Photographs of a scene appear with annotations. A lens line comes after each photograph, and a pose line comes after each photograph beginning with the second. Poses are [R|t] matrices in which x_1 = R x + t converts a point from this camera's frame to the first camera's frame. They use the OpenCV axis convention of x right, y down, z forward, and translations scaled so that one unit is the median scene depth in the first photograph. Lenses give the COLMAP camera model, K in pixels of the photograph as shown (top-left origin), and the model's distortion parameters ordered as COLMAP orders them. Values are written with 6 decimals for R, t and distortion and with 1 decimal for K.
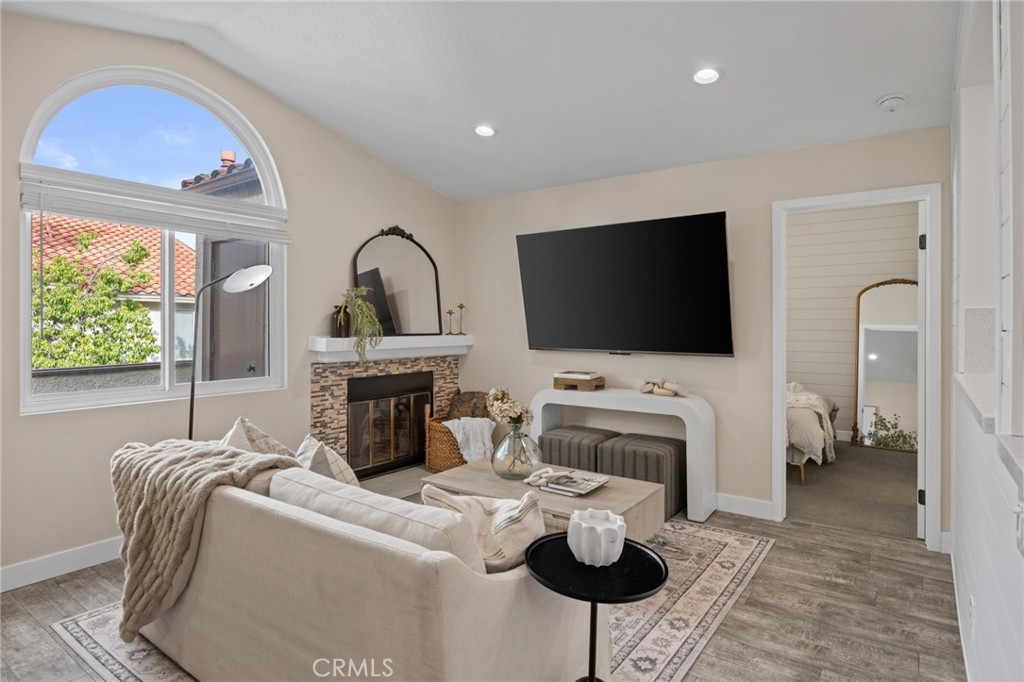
lens RADIAL K [[564.7, 0, 512.8], [0, 564.7, 336.0], [0, 0, 1]] dist [-0.024252, -0.000328]
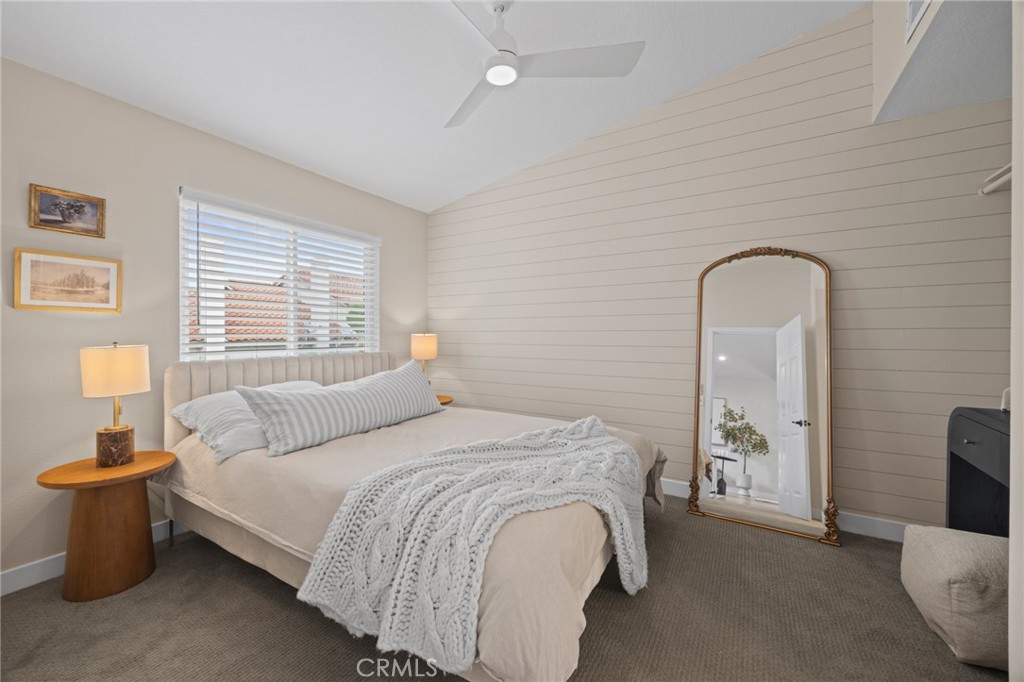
lens RADIAL K [[394.6, 0, 509.9], [0, 394.6, 335.8], [0, 0, 1]] dist [-0.001089, 0.000124]
pose [[0.997004, 0.002593, 0.077310, 0.168422], [-0.002679, 0.999996, 0.001014, -0.001272], [-0.077307, -0.001218, 0.997007, 0.260663]]
